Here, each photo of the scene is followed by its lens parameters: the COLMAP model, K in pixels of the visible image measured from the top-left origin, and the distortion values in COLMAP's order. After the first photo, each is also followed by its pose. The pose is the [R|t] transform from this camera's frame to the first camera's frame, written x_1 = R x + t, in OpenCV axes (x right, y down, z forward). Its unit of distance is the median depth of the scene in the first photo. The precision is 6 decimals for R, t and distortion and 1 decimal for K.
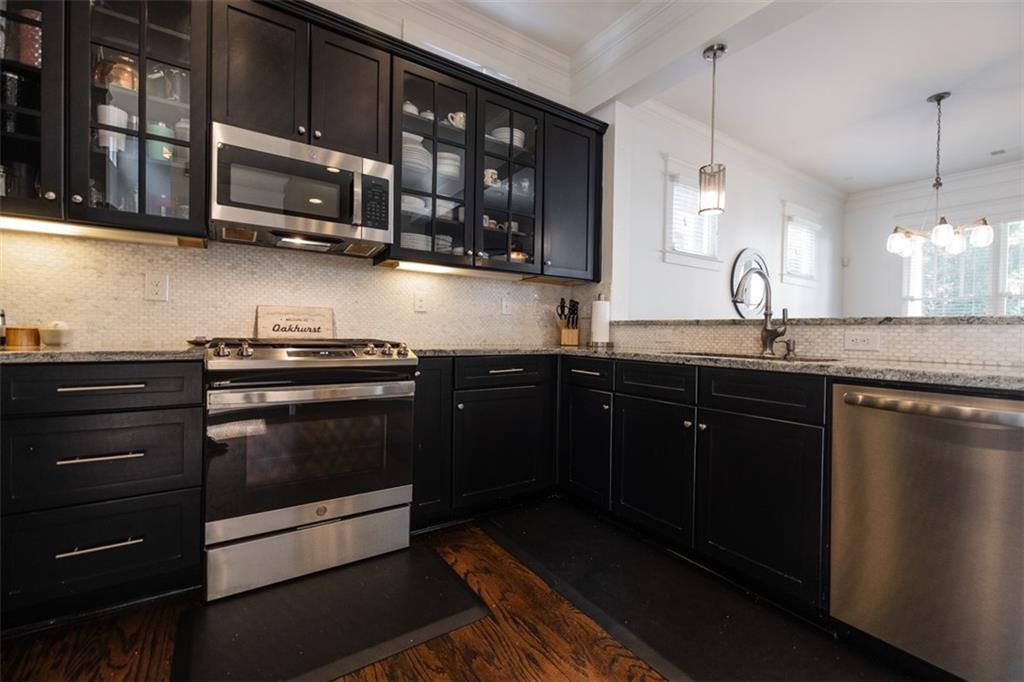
lens RADIAL K [[430.7, 0, 520.5], [0, 430.7, 339.1], [0, 0, 1]] dist [0.002919, -0.000670]
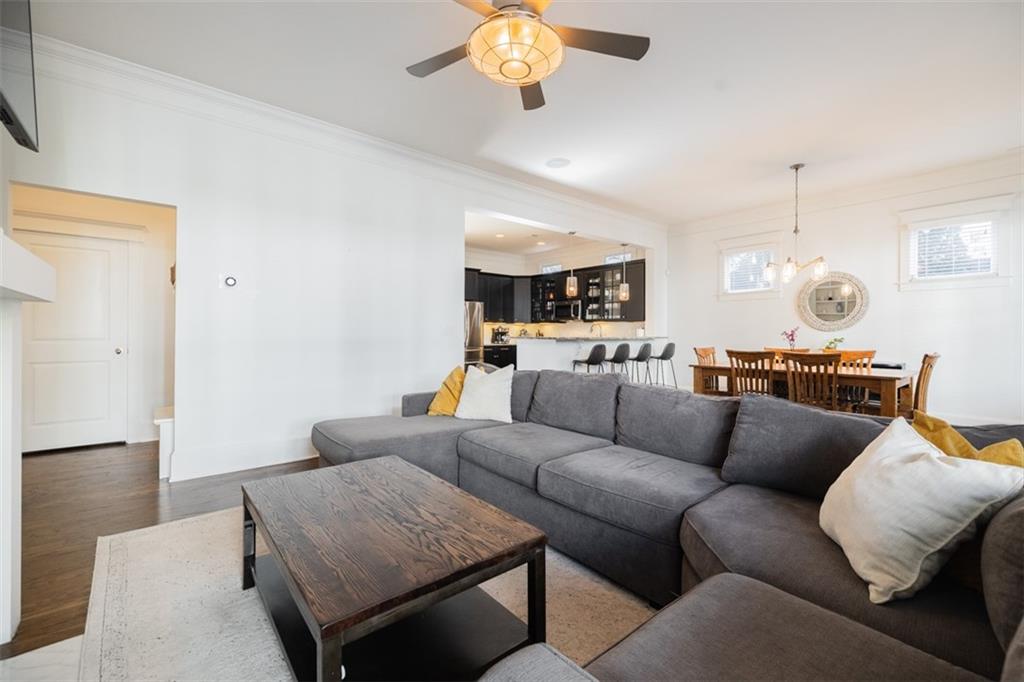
lens RADIAL K [[430.7, 0, 521.1], [0, 430.7, 331.8], [0, 0, 1]] dist [0.002919, -0.000670]
pose [[0.103830, -0.025062, -0.994279, 2.202263], [-0.017739, 0.999477, -0.027045, 0.007731], [0.994437, 0.020445, 0.103331, 0.018534]]
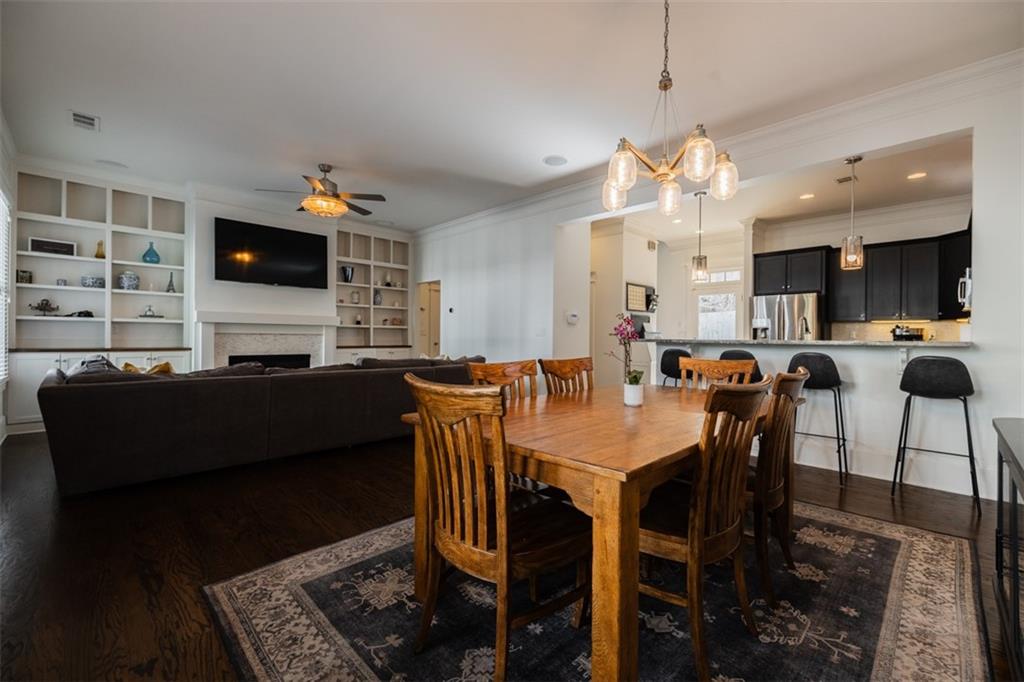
lens RADIAL K [[430.7, 0, 512.4], [0, 430.7, 334.7], [0, 0, 1]] dist [0.002919, -0.000670]
pose [[-0.983806, -0.029308, -0.176824, 1.252234], [-0.030737, 0.999513, 0.005351, -0.024794], [0.176581, 0.010699, -0.984228, 1.514799]]
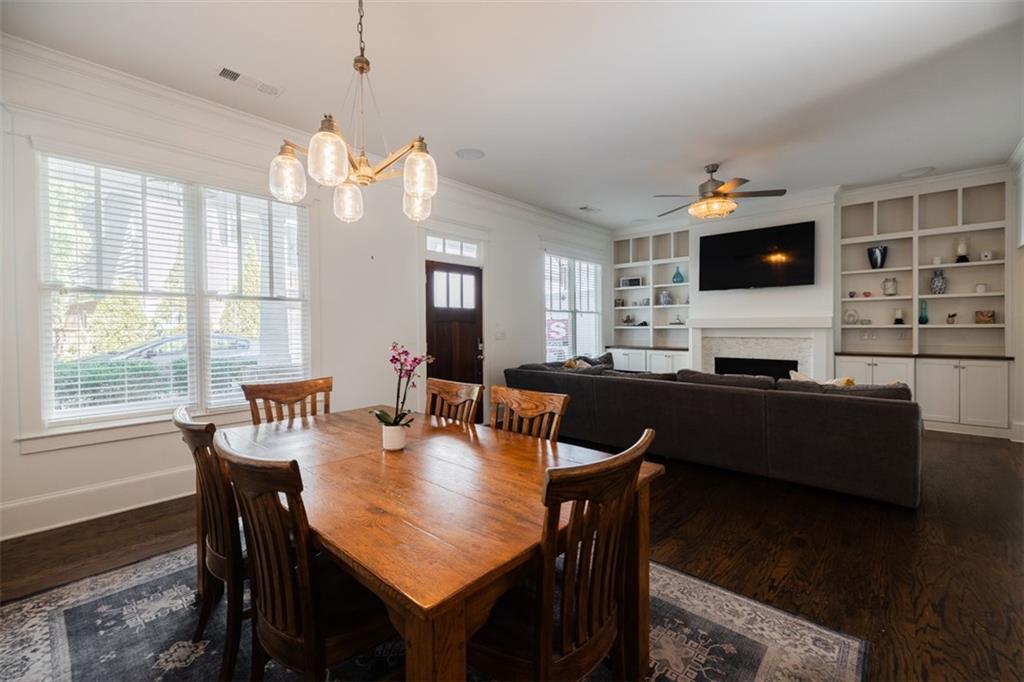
lens RADIAL K [[430.7, 0, 520.5], [0, 430.7, 334.1], [0, 0, 1]] dist [0.002919, -0.000670]
pose [[-0.244101, -0.033889, 0.969158, 0.467708], [0.015642, 0.999122, 0.038876, -0.084367], [-0.969624, 0.024650, -0.243356, 0.957439]]
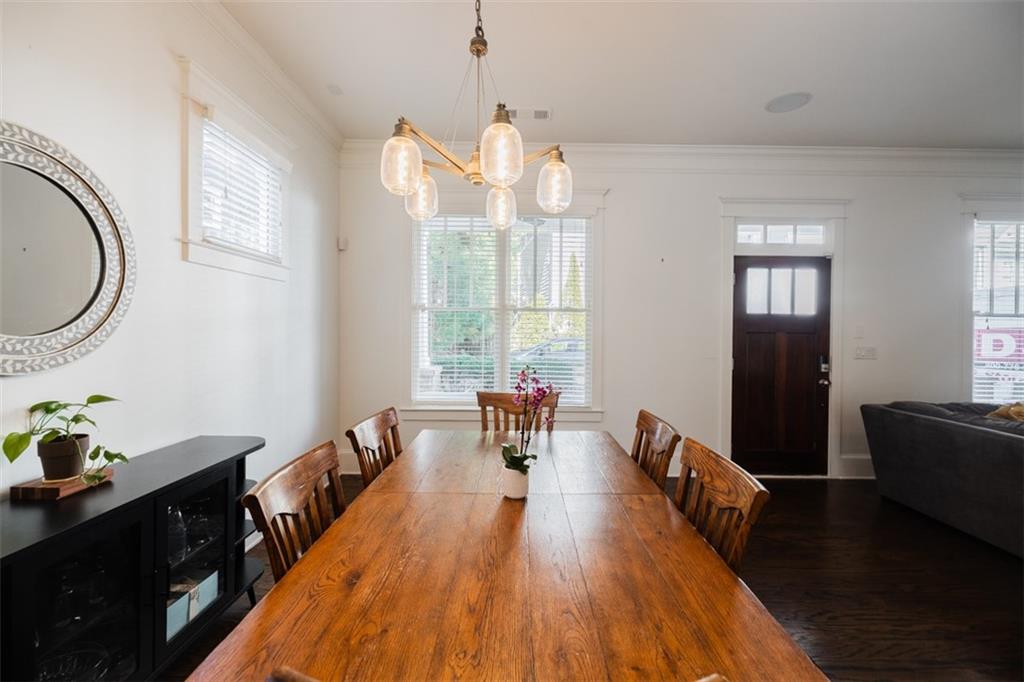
lens RADIAL K [[430.7, 0, 521.6], [0, 430.7, 332.8], [0, 0, 1]] dist [0.002919, -0.000670]
pose [[0.561480, -0.016480, 0.827326, 0.652768], [0.013355, 0.999852, 0.010853, -0.092832], [-0.827383, 0.004955, 0.561617, 0.744285]]
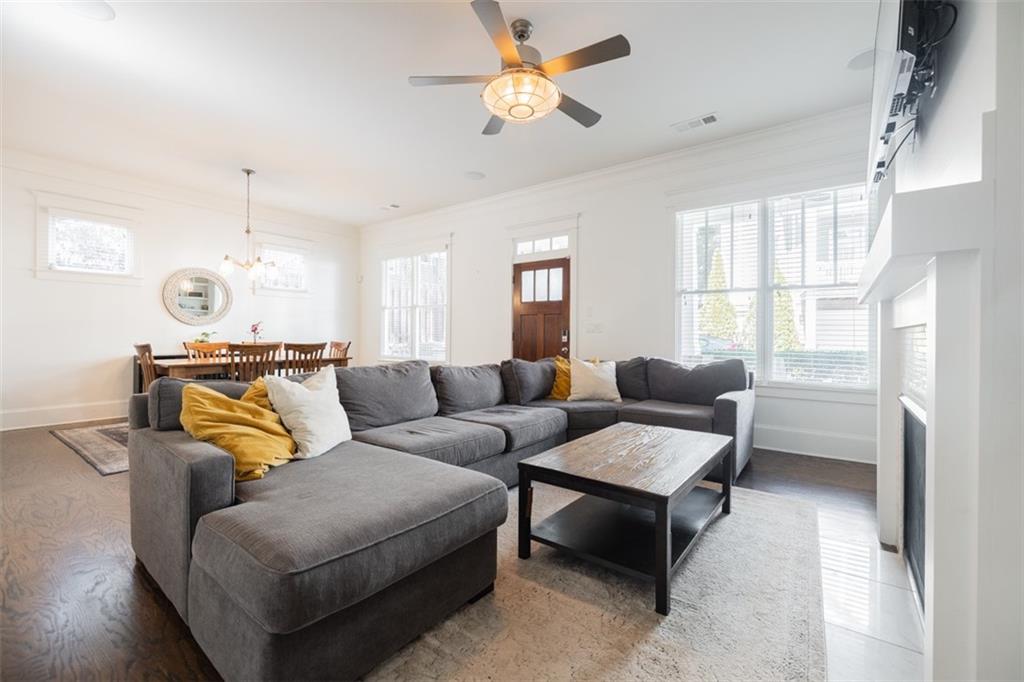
lens RADIAL K [[430.7, 0, 518.8], [0, 430.7, 333.2], [0, 0, 1]] dist [0.002919, -0.000670]
pose [[0.946930, -0.012615, 0.321191, 1.355463], [0.017276, 0.999783, -0.011665, 0.013764], [-0.320974, 0.016595, 0.946943, -0.647292]]
